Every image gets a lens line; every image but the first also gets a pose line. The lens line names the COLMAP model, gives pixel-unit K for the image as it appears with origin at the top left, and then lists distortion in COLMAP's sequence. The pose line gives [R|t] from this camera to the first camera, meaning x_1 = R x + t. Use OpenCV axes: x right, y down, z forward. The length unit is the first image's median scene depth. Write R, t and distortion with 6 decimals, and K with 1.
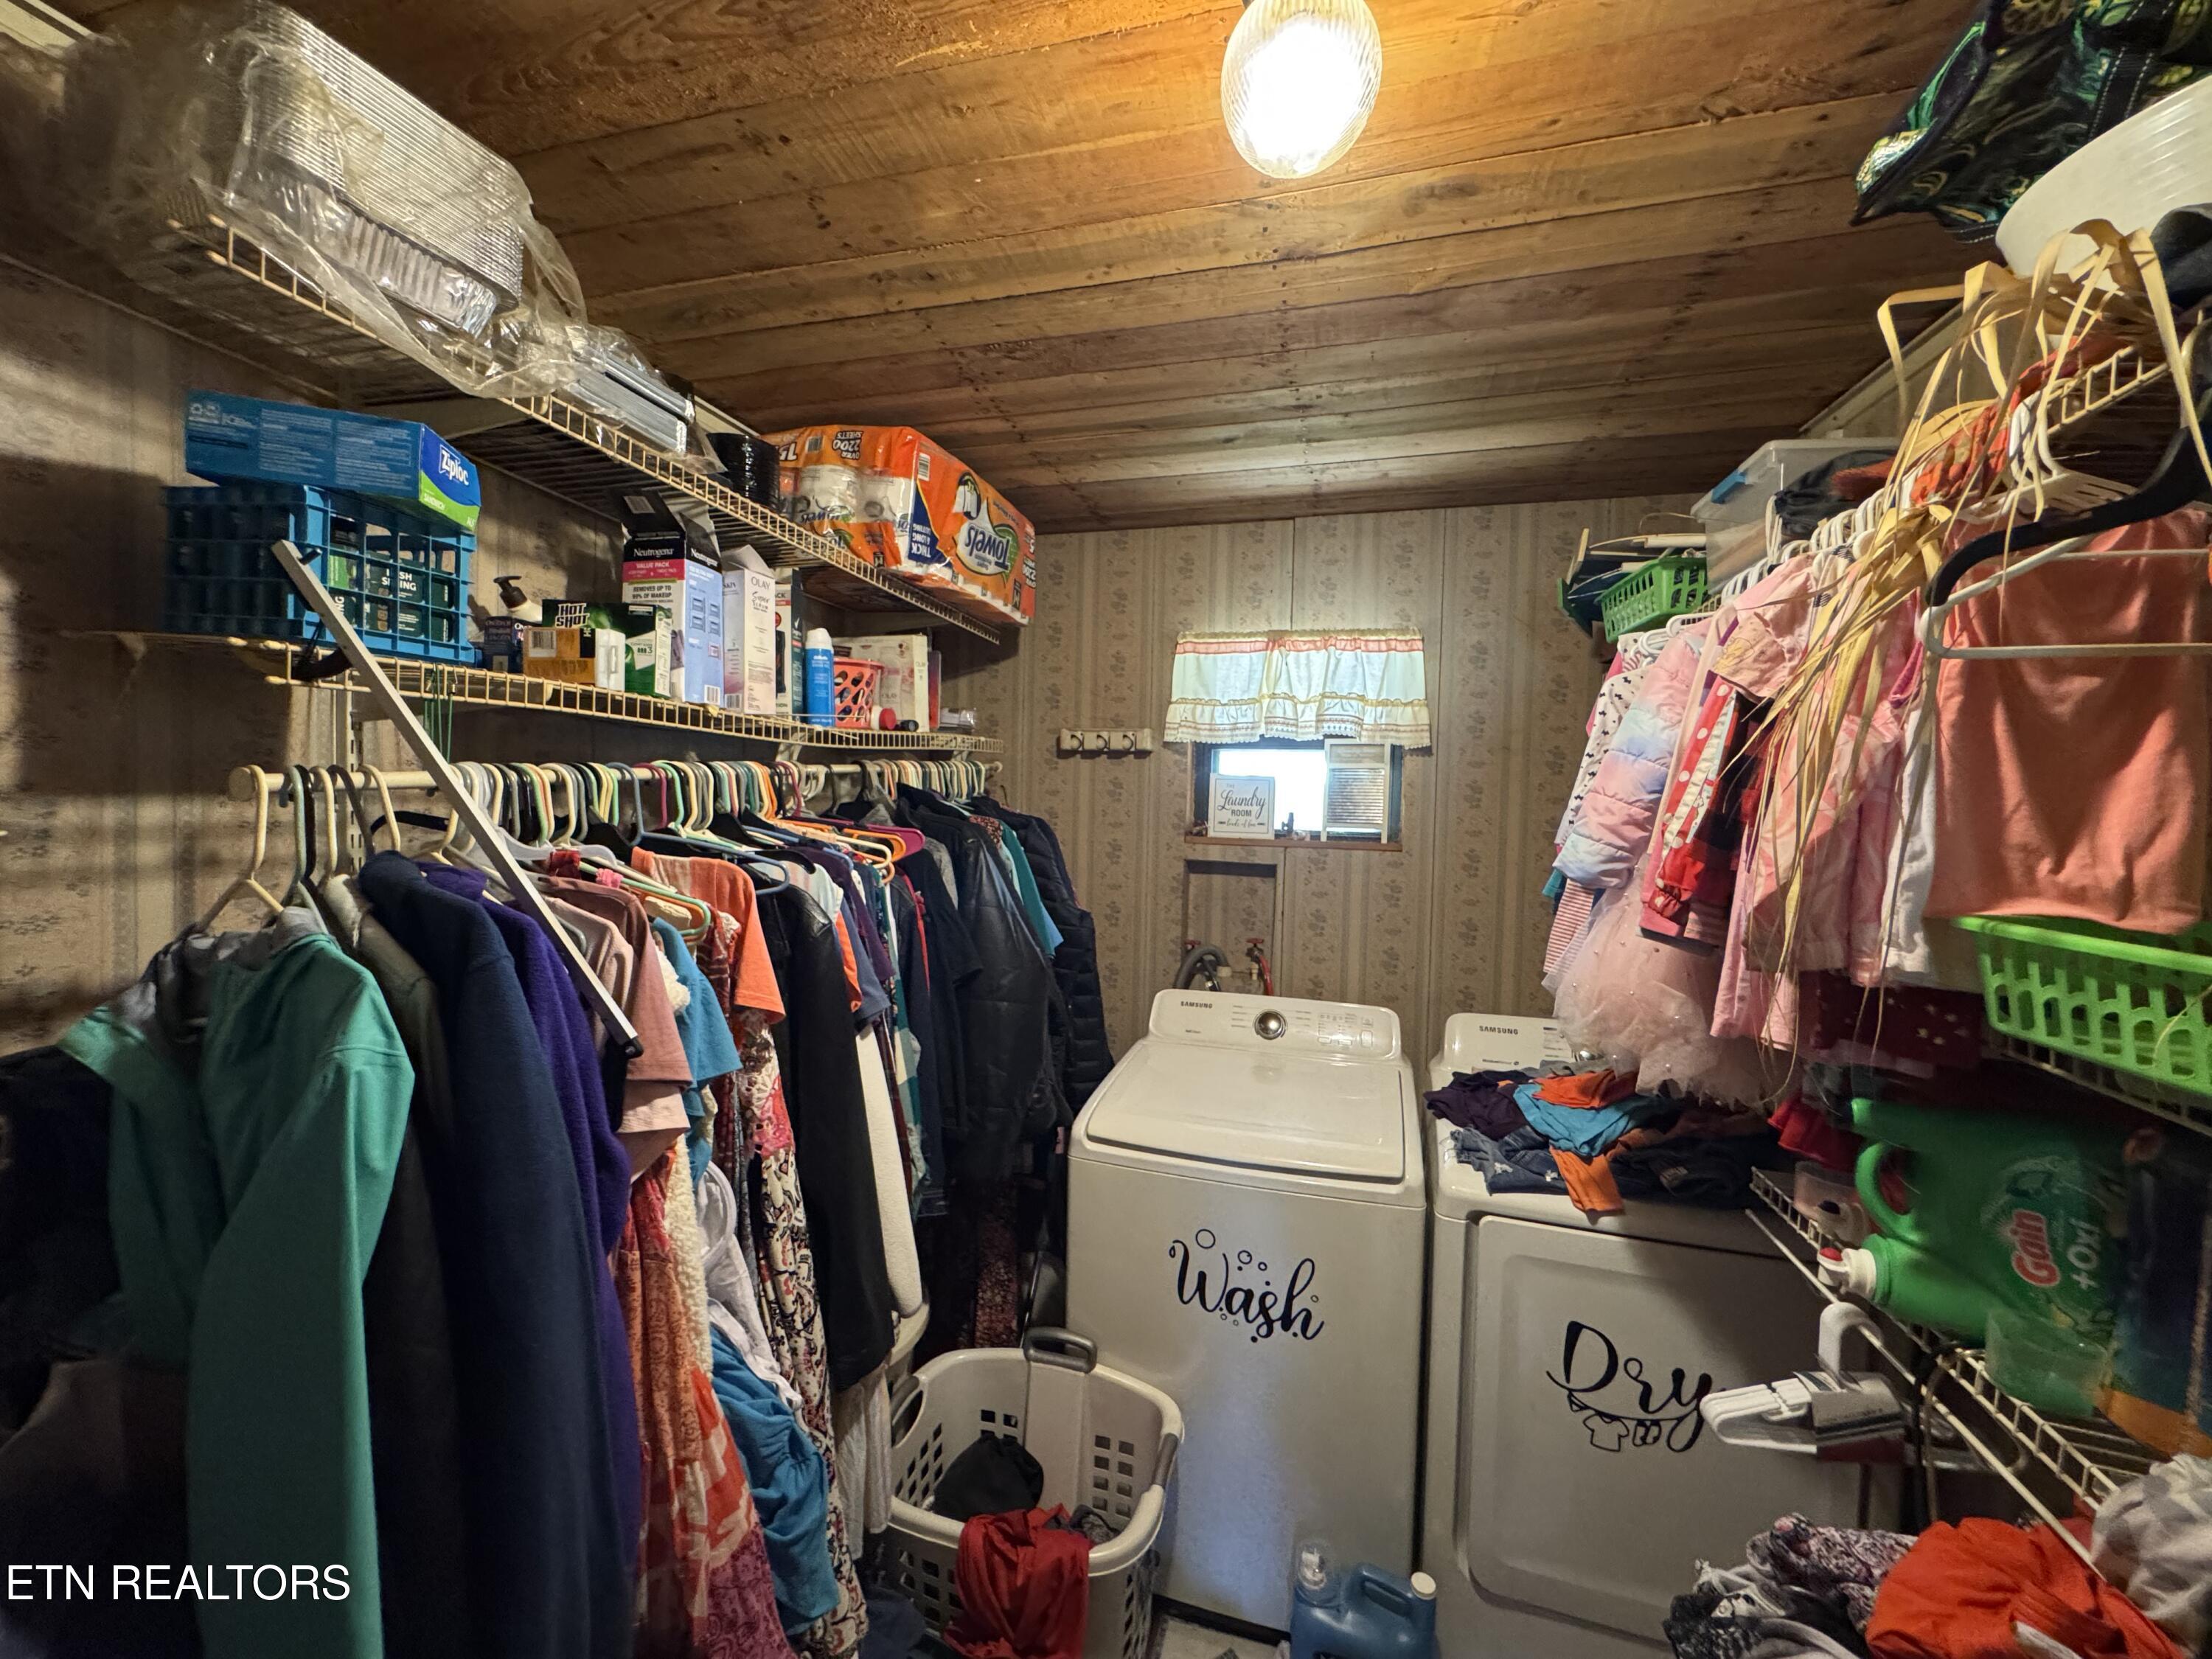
lens RADIAL K [[884.8, 0, 1101.0], [0, 884.8, 827.7], [0, 0, 1]] dist [-0.006179, 0.000892]
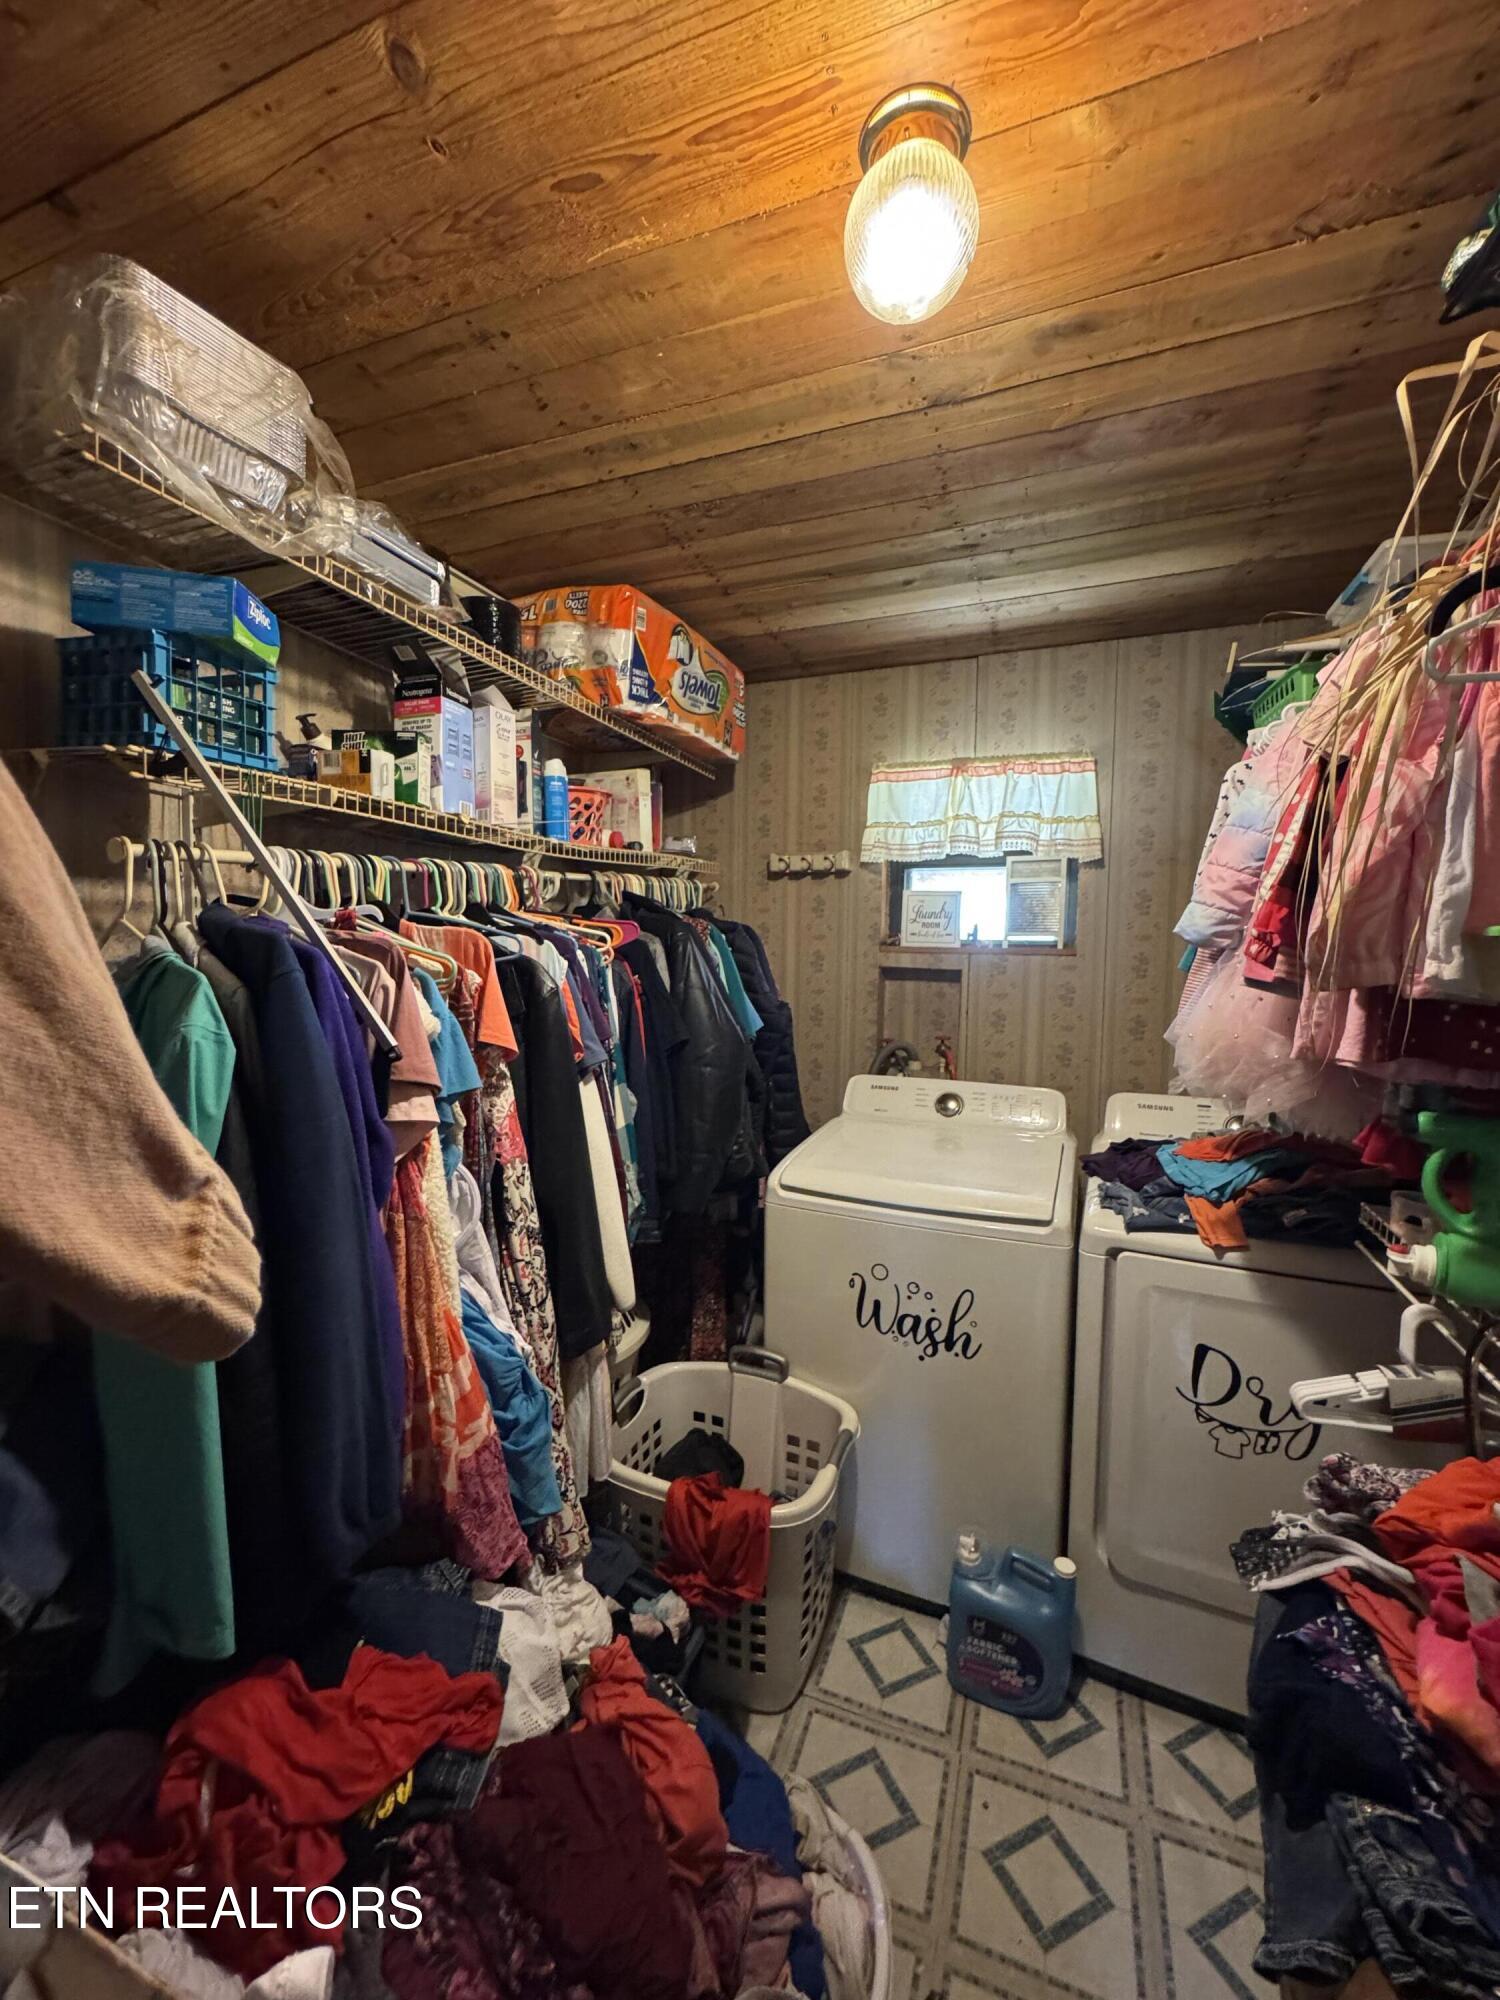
lens RADIAL K [[800.0, 0, 748.2], [0, 800.0, 996.3], [0, 0, 1]] dist [-0.006179, 0.000892]
pose [[0.994114, -0.002594, -0.108304, 0.079621], [0.005598, 0.999608, 0.027444, 0.092998], [0.108190, -0.027888, 0.993739, -0.076728]]
